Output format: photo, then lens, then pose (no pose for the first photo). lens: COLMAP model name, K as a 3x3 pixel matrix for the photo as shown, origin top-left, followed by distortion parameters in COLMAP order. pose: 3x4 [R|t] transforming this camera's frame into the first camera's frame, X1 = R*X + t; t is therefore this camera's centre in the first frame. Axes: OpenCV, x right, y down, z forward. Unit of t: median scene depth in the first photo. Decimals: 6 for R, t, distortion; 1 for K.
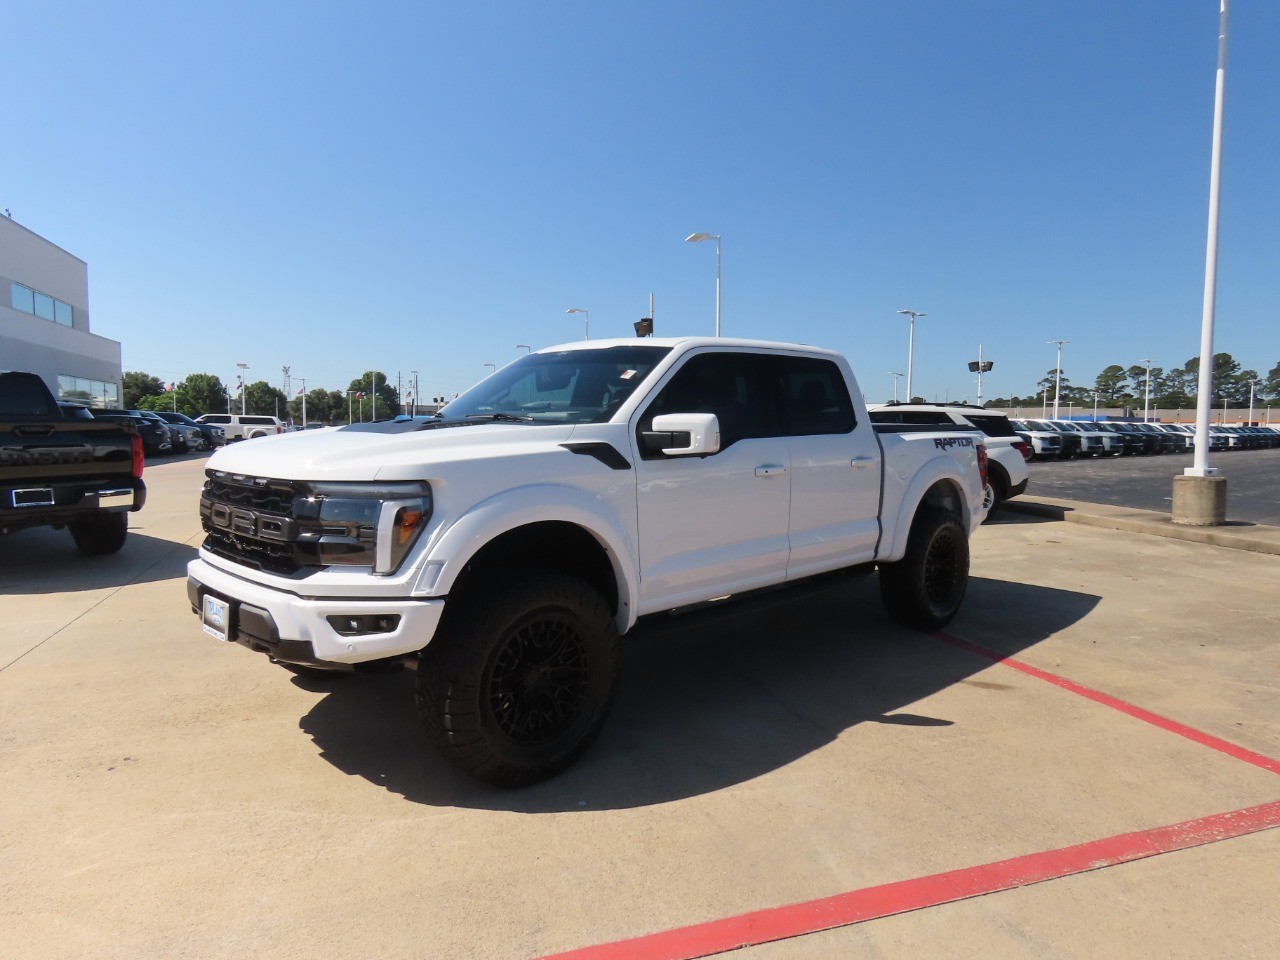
lens RADIAL K [[815.5, 0, 646.4], [0, 815.5, 481.7], [0, 0, 1]] dist [-0.006062, -0.002491]
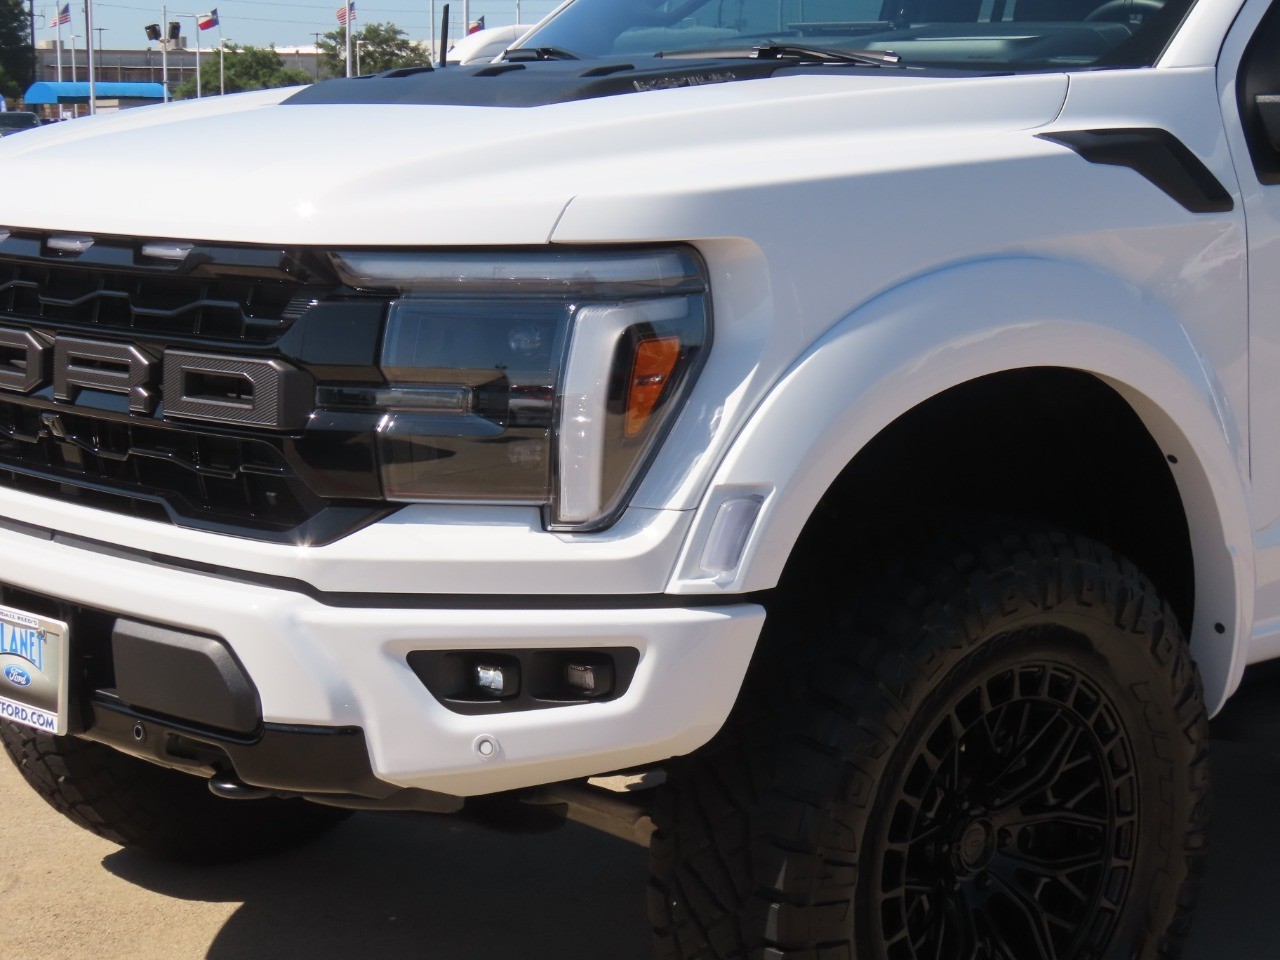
lens RADIAL K [[2603.7, 0, 640.0], [0, 2603.7, 480.0], [0, 0, 1]] dist [-0.011388, 0.053831]
pose [[0.998522, -0.002289, -0.054310, -0.222587], [0.006206, 0.997380, 0.072068, 0.016734], [0.054003, -0.072299, 0.995920, -0.046749]]
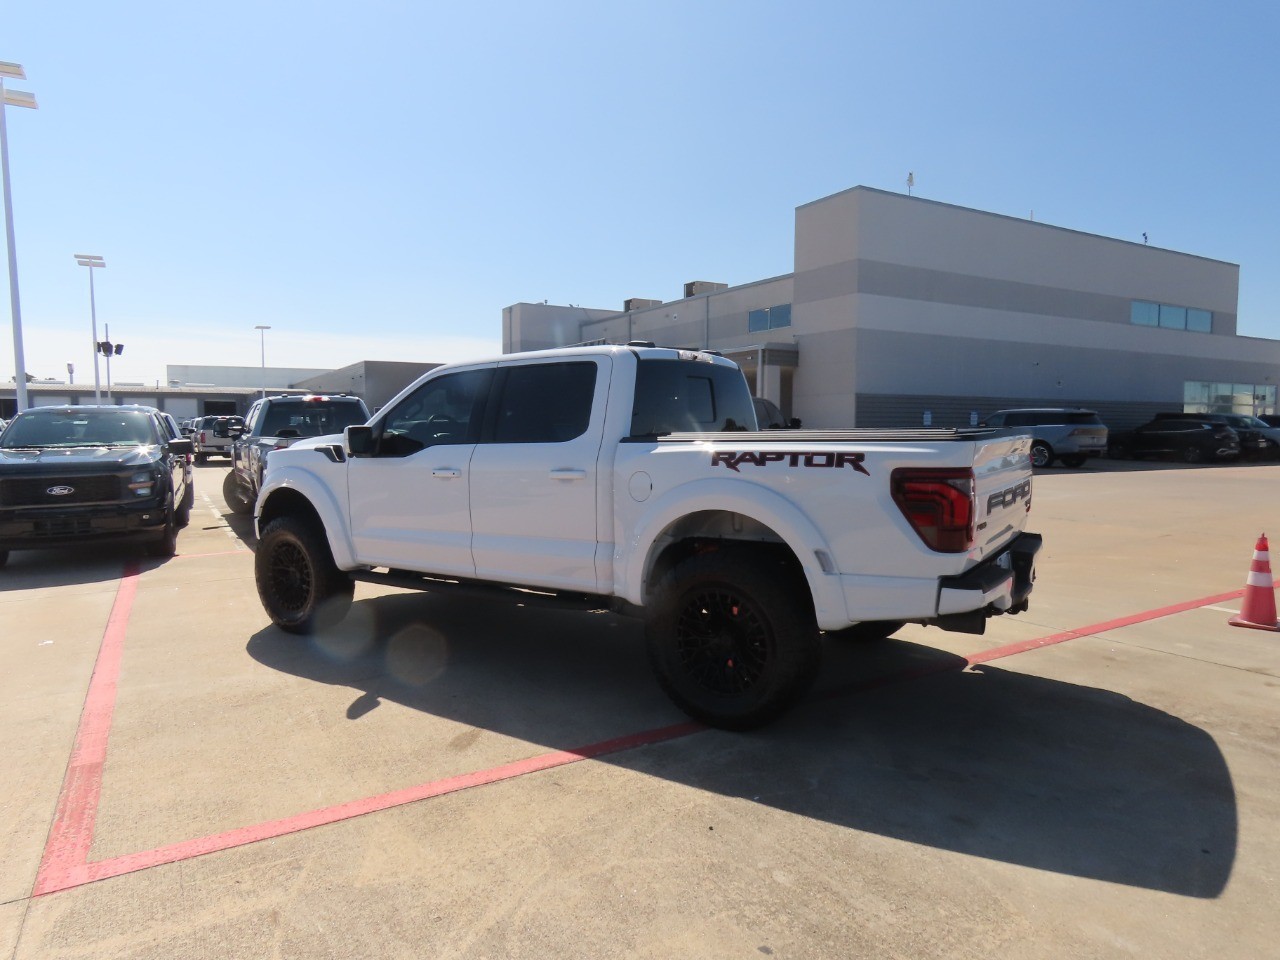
lens RADIAL K [[803.6, 0, 657.4], [0, 803.6, 484.5], [0, 0, 1]] dist [0.001426, -0.000795]
pose [[0.205790, 0.063477, -0.976535, 1.797988], [-0.062460, 0.996711, 0.051626, -0.101579], [0.976601, 0.050370, 0.209078, 1.436775]]
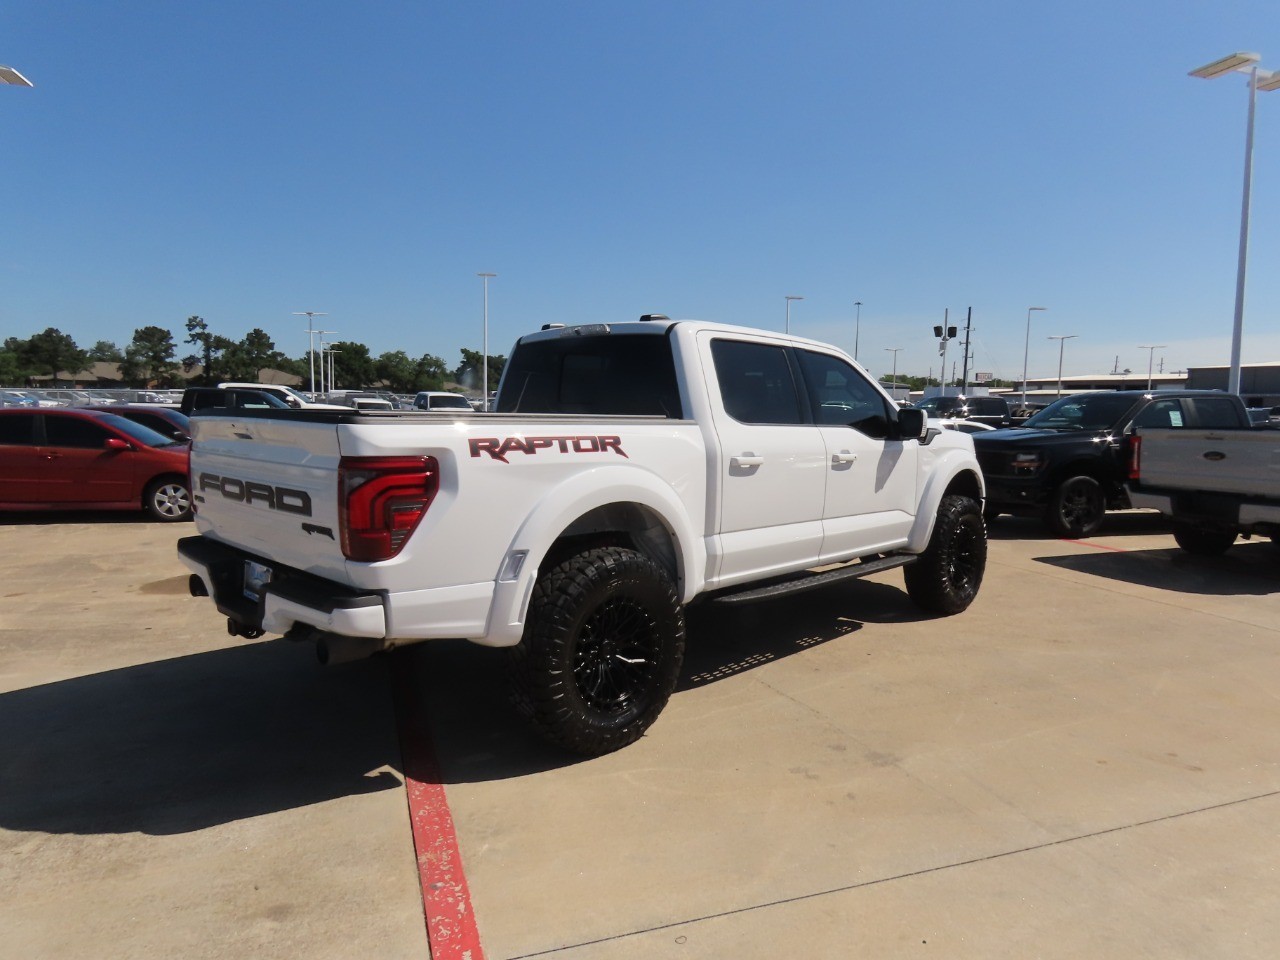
lens RADIAL K [[815.5, 0, 646.4], [0, 815.5, 481.7], [0, 0, 1]] dist [-0.006062, -0.002491]
pose [[-0.999572, -0.022066, -0.019212, 0.186716], [-0.024957, 0.985769, 0.166245, -0.252722], [0.015270, 0.166653, -0.985897, 3.280066]]
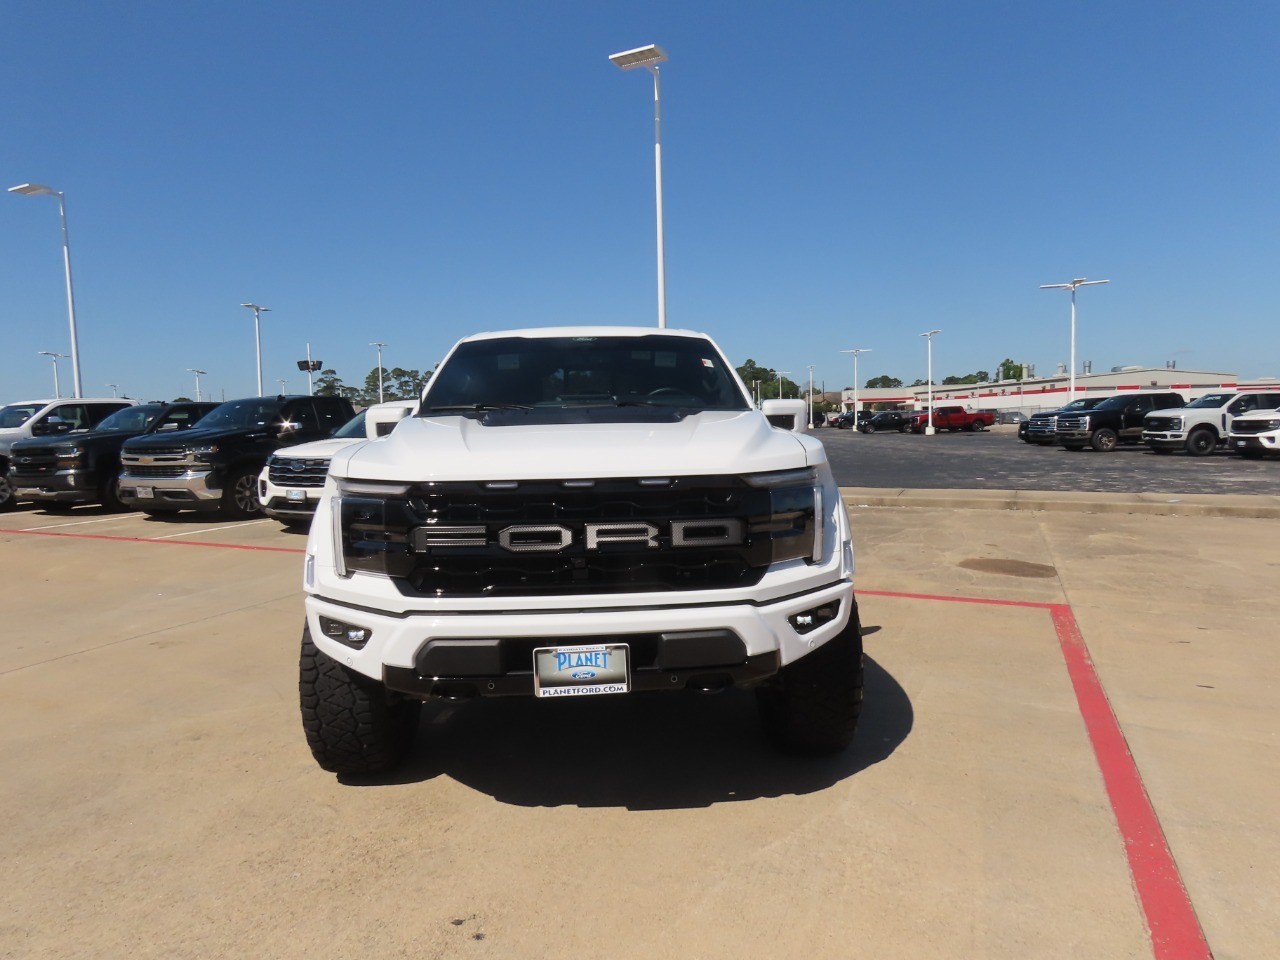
lens RADIAL K [[815.5, 0, 646.4], [0, 815.5, 481.7], [0, 0, 1]] dist [-0.006062, -0.002491]
pose [[0.665658, -0.082588, 0.741673, -1.084170], [0.082487, 0.995910, 0.036865, -0.032667], [-0.741684, 0.036639, 0.669748, 0.460330]]
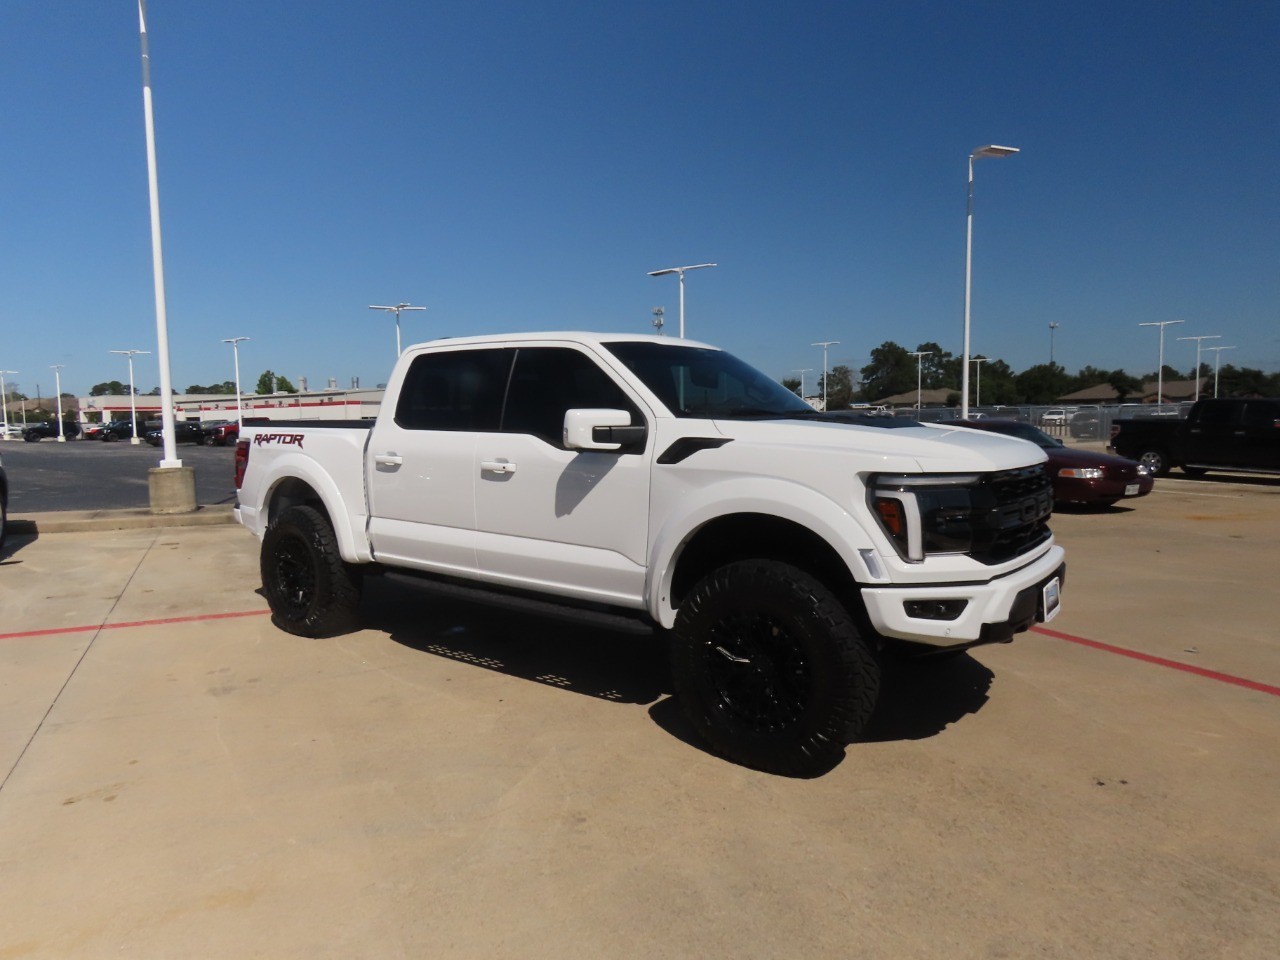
lens RADIAL K [[815.5, 0, 646.4], [0, 815.5, 481.7], [0, 0, 1]] dist [-0.006062, -0.002491]
pose [[-0.141733, -0.085933, 0.986168, -1.567372], [0.080898, 0.991887, 0.098058, -0.142531], [-0.986594, 0.093677, -0.133631, 1.731294]]
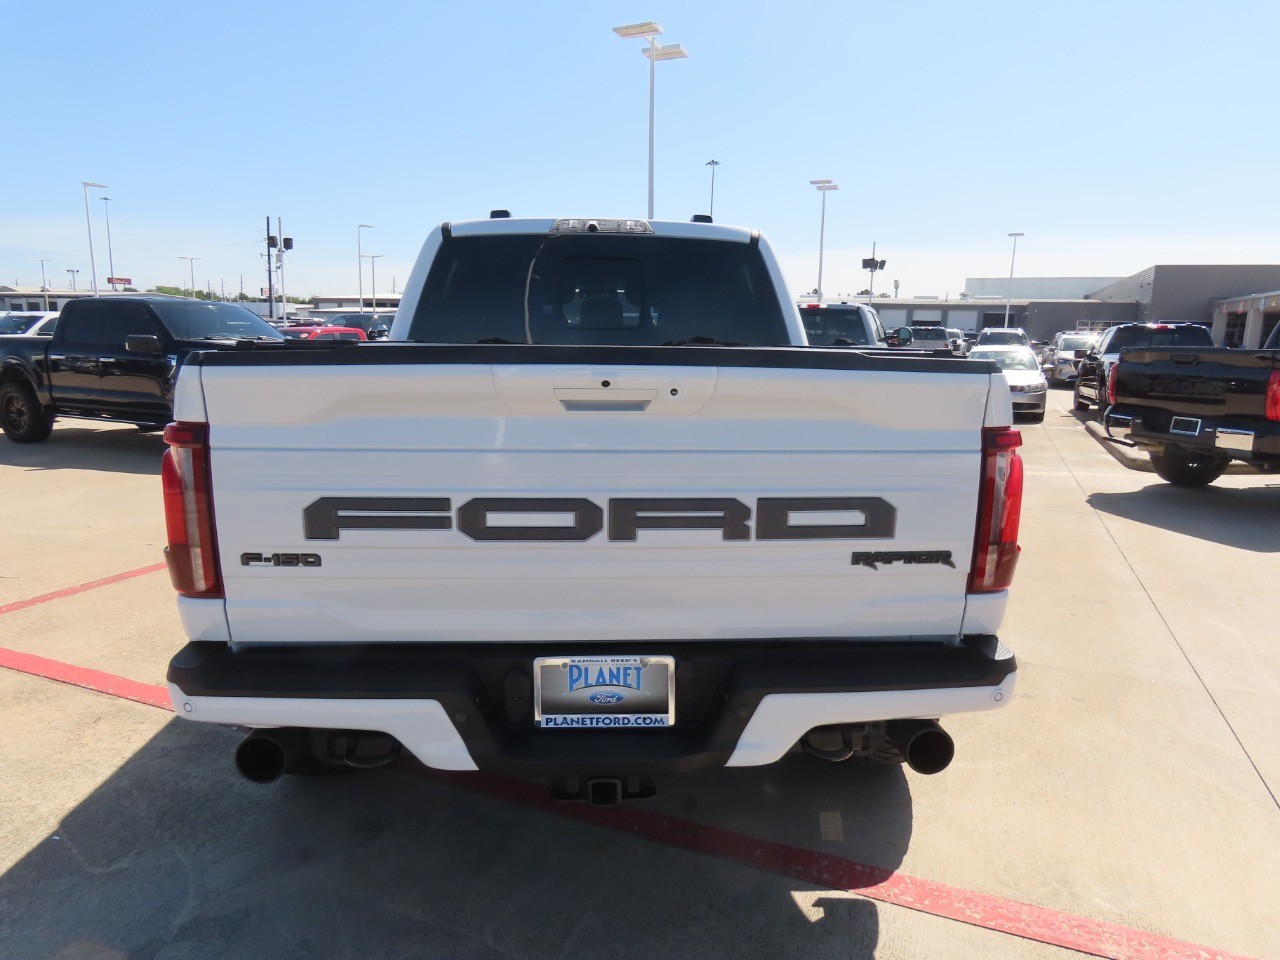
lens RADIAL K [[815.5, 0, 646.4], [0, 815.5, 481.7], [0, 0, 1]] dist [-0.006062, -0.002491]
pose [[-0.662630, 0.114962, -0.740071, 1.032397], [-0.076965, 0.972465, 0.219973, -0.190460], [0.744982, 0.202721, -0.635536, 2.585016]]
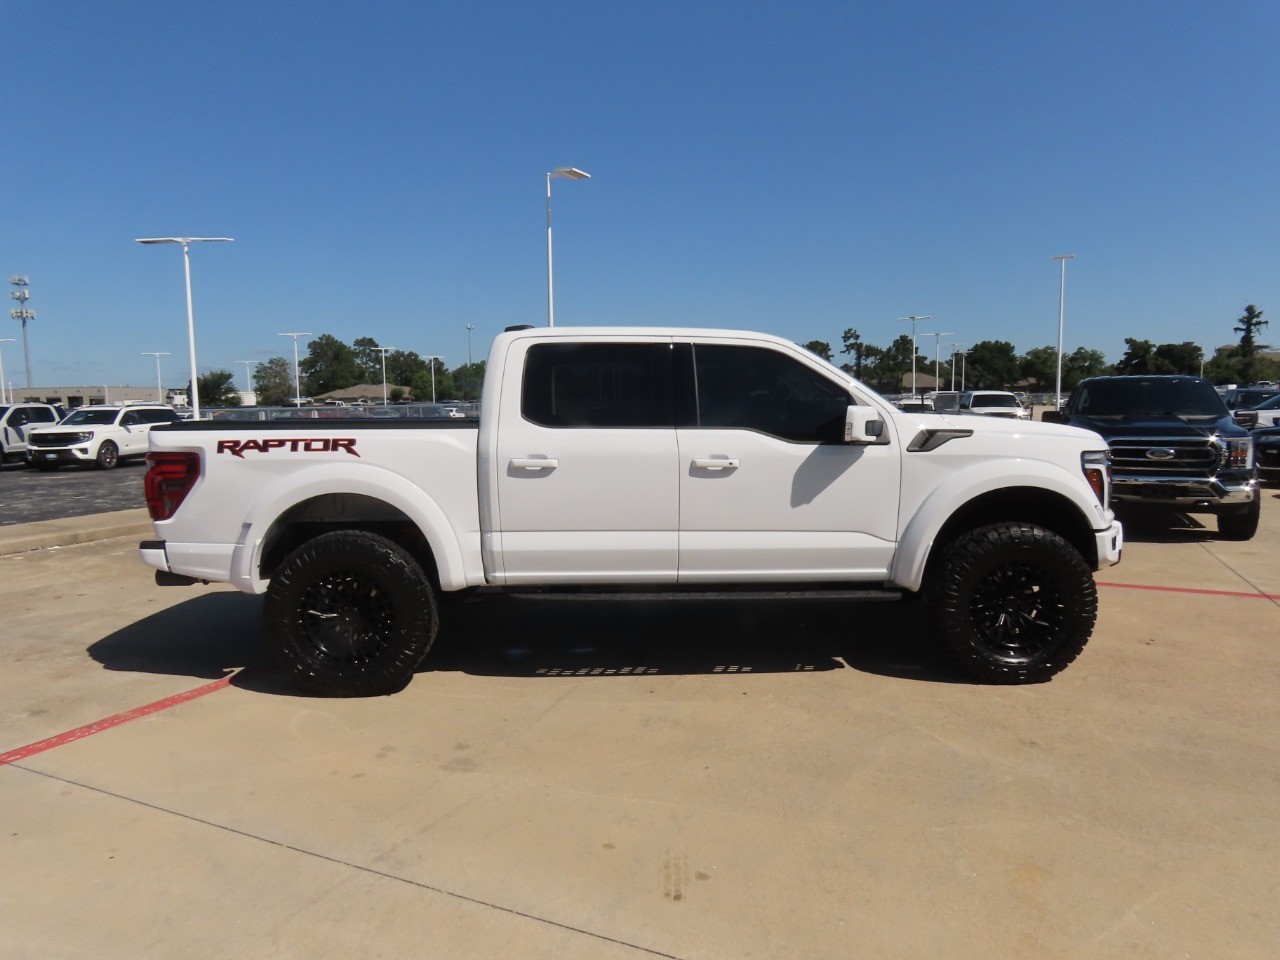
lens RADIAL K [[815.5, 0, 646.4], [0, 815.5, 481.7], [0, 0, 1]] dist [-0.006062, -0.002491]
pose [[-0.730410, -0.062973, 0.680100, -1.035131], [0.056927, 0.986663, 0.152497, -0.235814], [-0.680633, 0.150101, -0.717084, 2.827978]]
